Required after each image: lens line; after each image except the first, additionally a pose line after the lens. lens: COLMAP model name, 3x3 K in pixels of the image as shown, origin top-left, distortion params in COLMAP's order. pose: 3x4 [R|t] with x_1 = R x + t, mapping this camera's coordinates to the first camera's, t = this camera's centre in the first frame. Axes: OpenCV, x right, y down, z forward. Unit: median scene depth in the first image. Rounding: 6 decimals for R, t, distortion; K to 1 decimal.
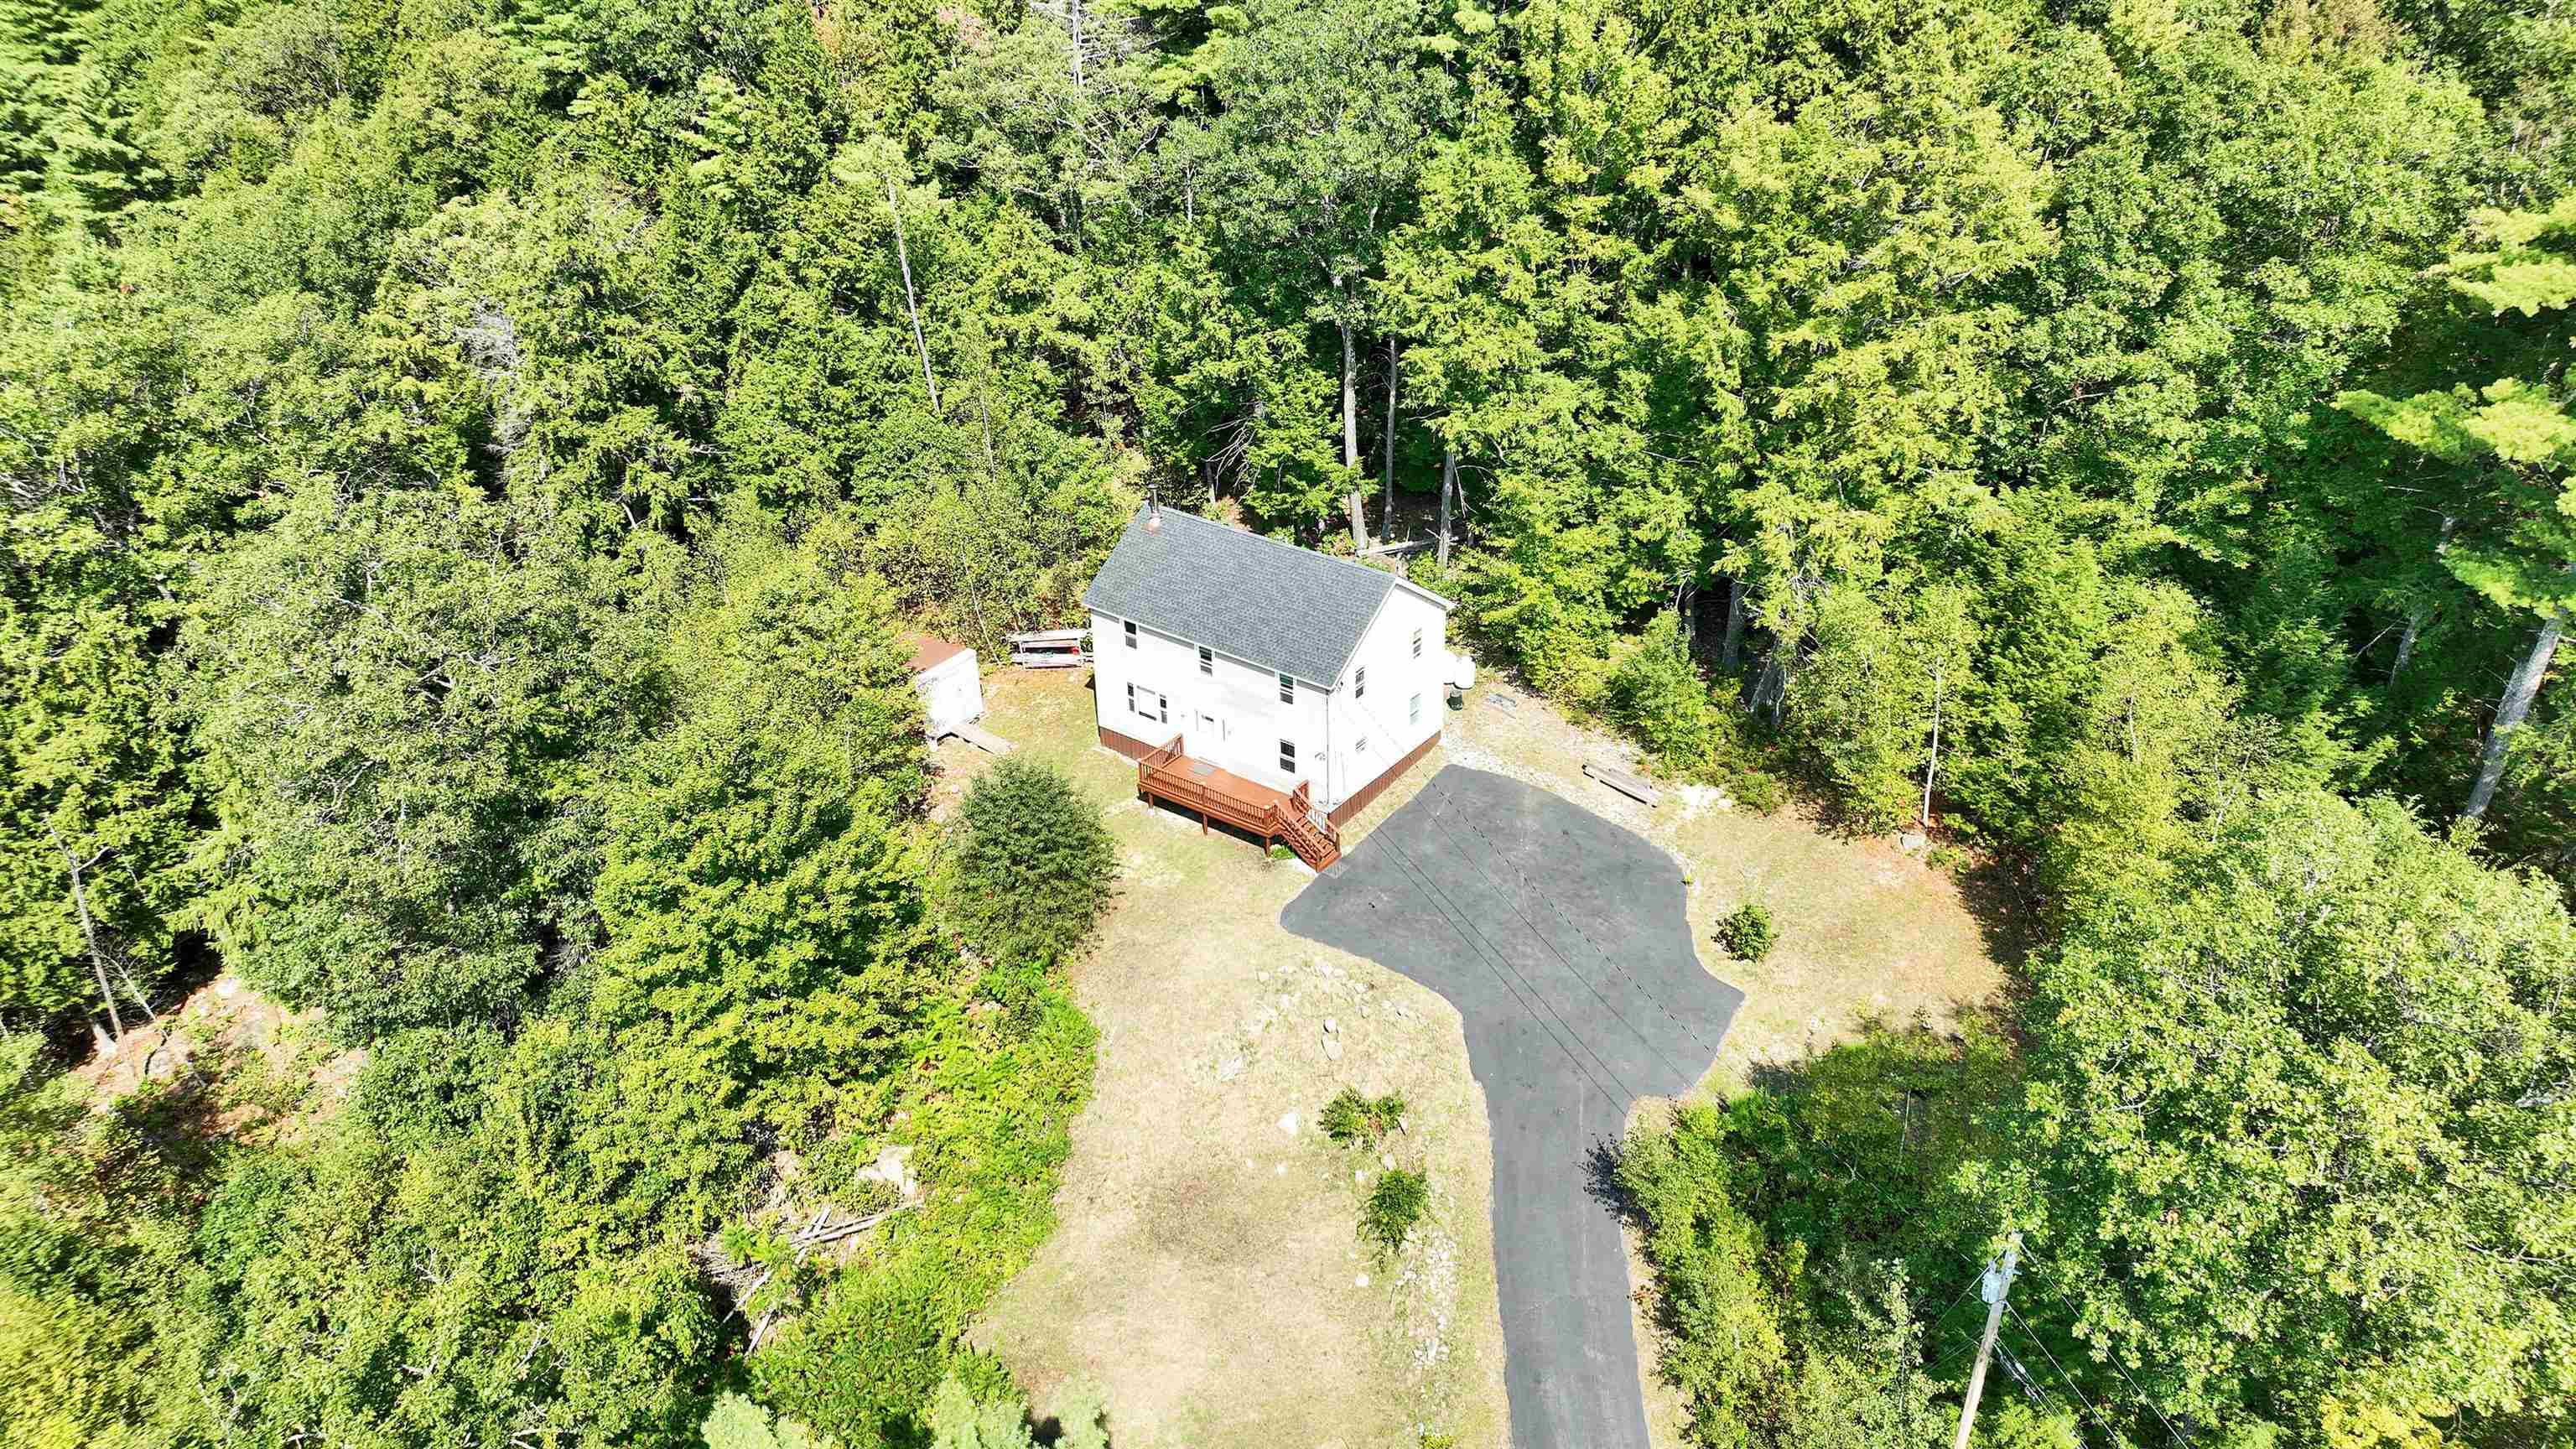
lens RADIAL K [[1805.0, 0, 1301.5], [0, 1805.0, 727.0], [0, 0, 1]] dist [-0.004319, 0.026293]
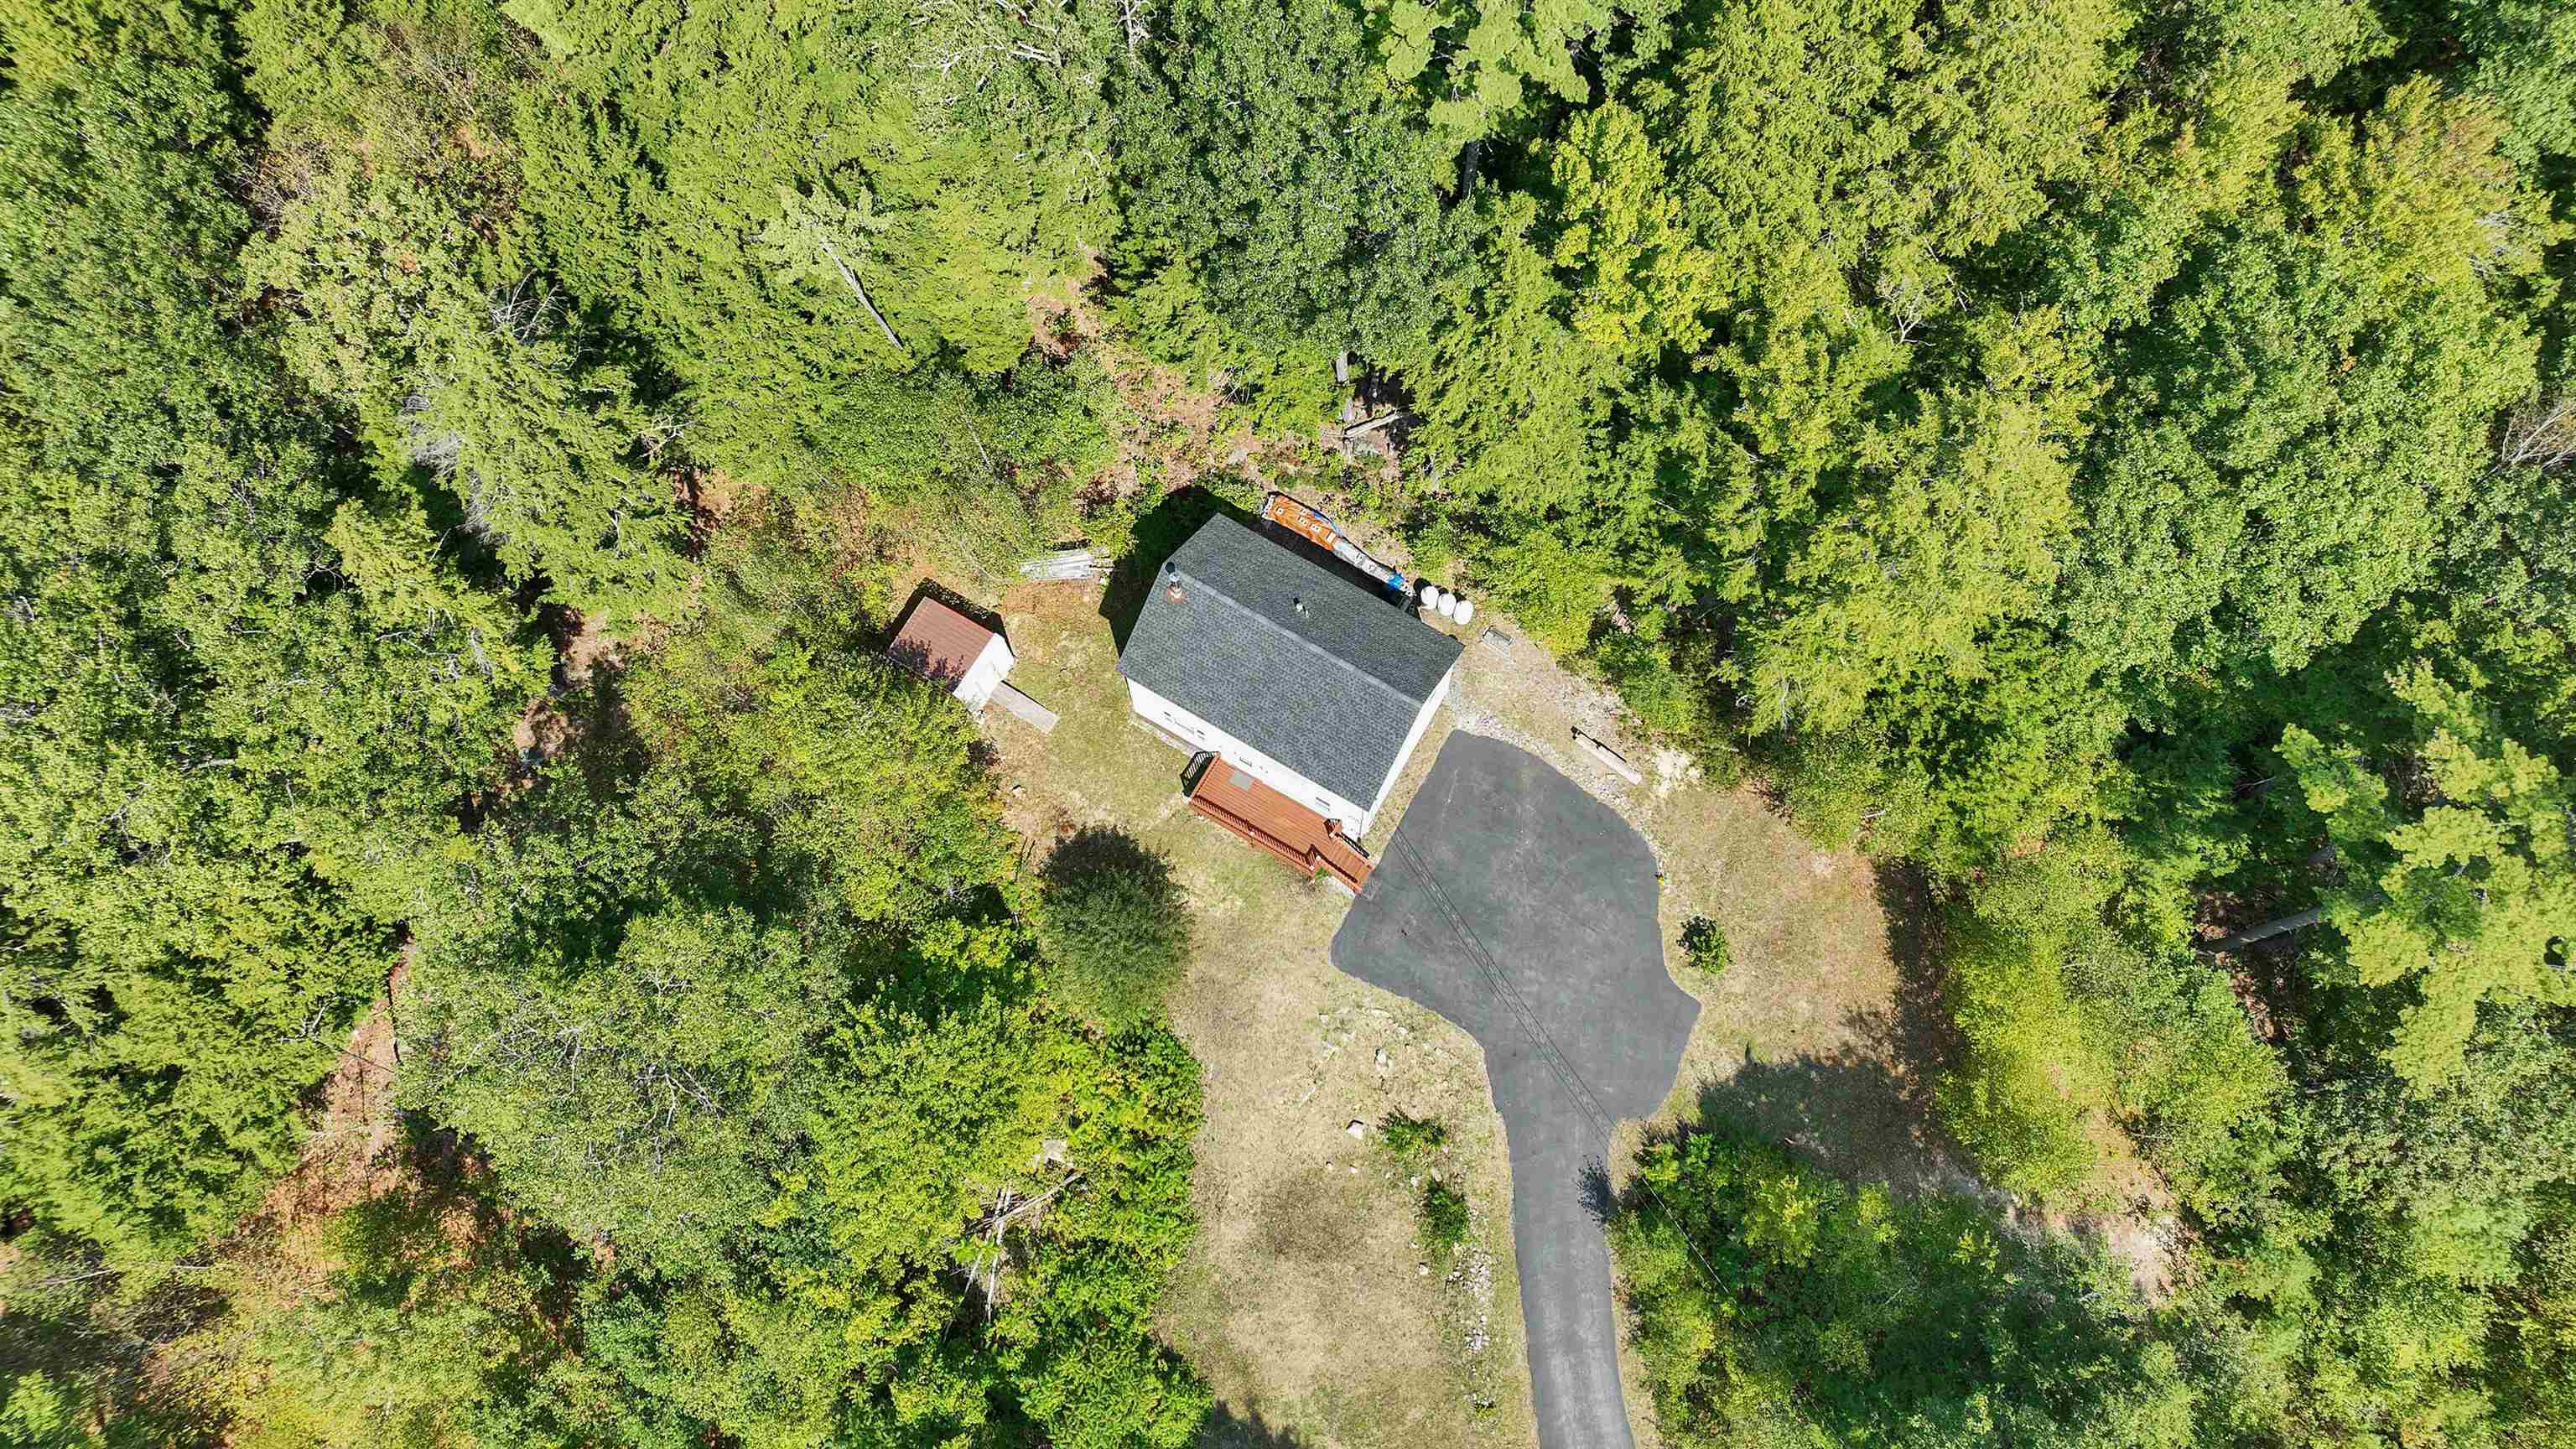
lens RADIAL K [[1805.0, 0, 1301.5], [0, 1805.0, 727.0], [0, 0, 1]] dist [-0.004319, 0.026293]
pose [[0.993840, -0.099476, 0.048845, -0.067406], [0.042242, 0.747523, 0.662892, -0.727167], [-0.102454, -0.656745, 0.747120, 0.168047]]
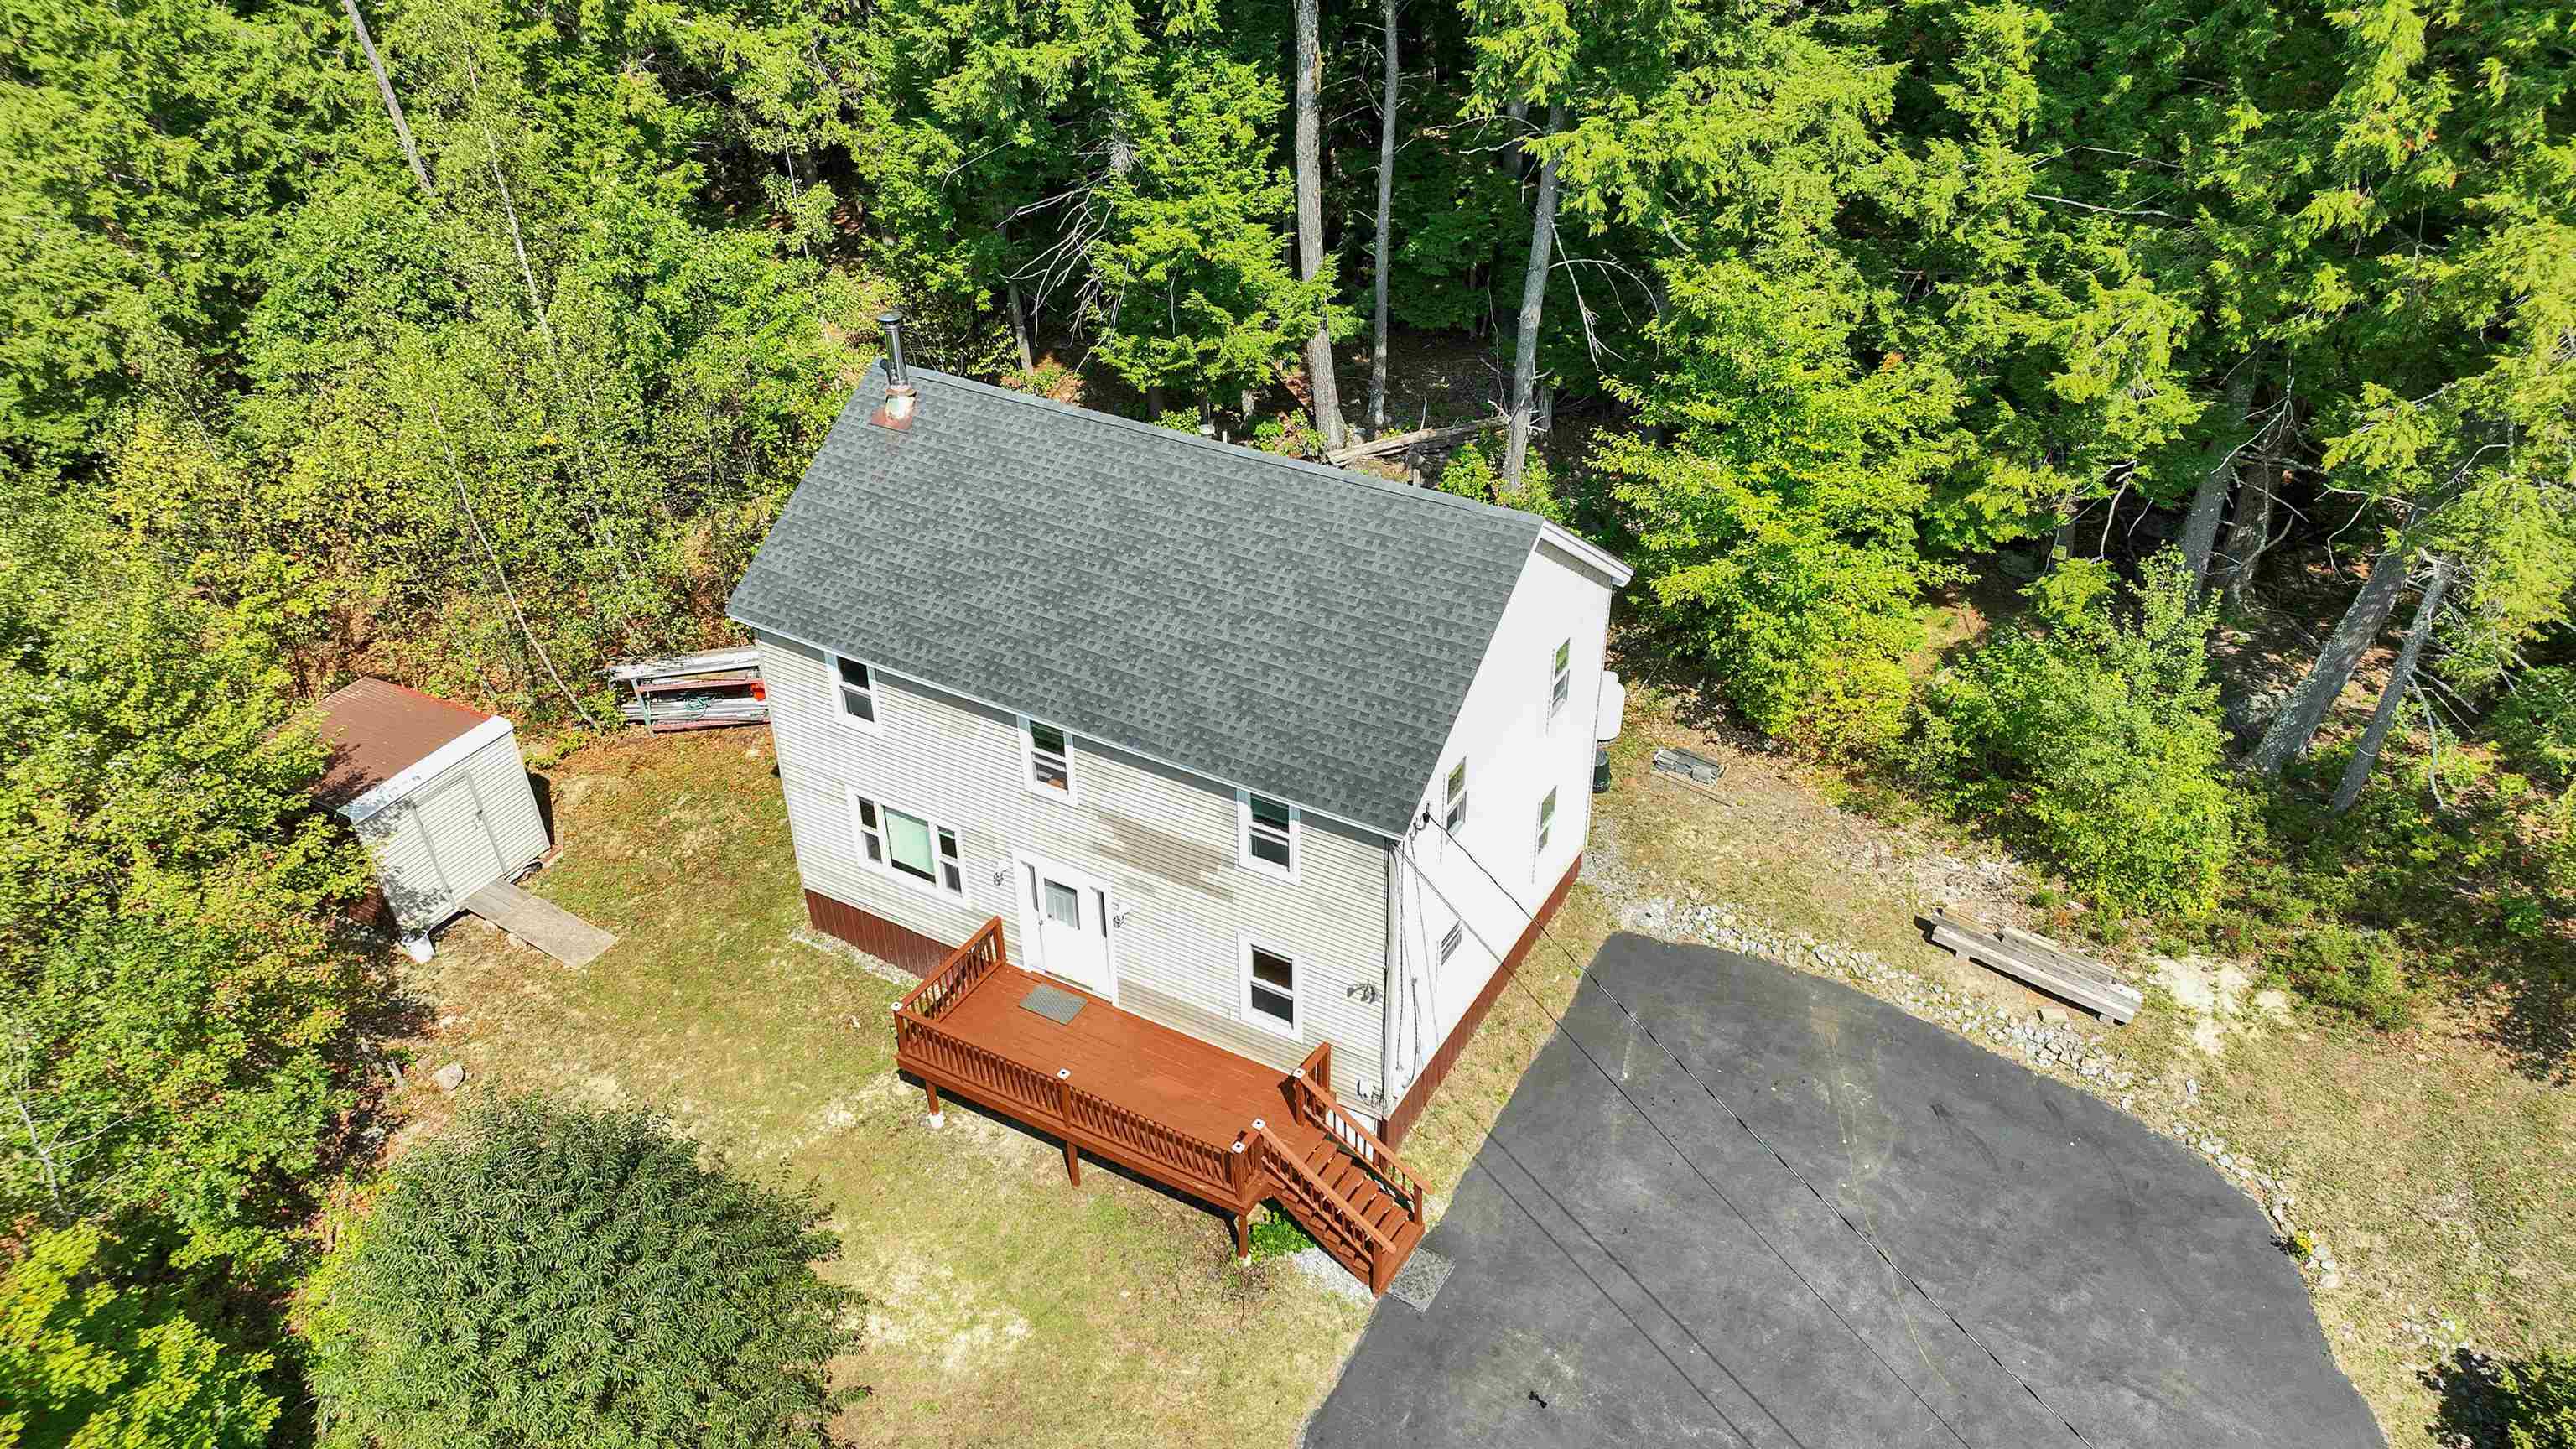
lens RADIAL K [[1805.0, 0, 1301.5], [0, 1805.0, 727.0], [0, 0, 1]] dist [-0.004319, 0.026293]
pose [[0.993093, -0.060133, 0.100748, -0.035532], [0.053867, 0.996508, 0.063803, -0.060976], [-0.104233, -0.057935, 0.992864, 0.569714]]
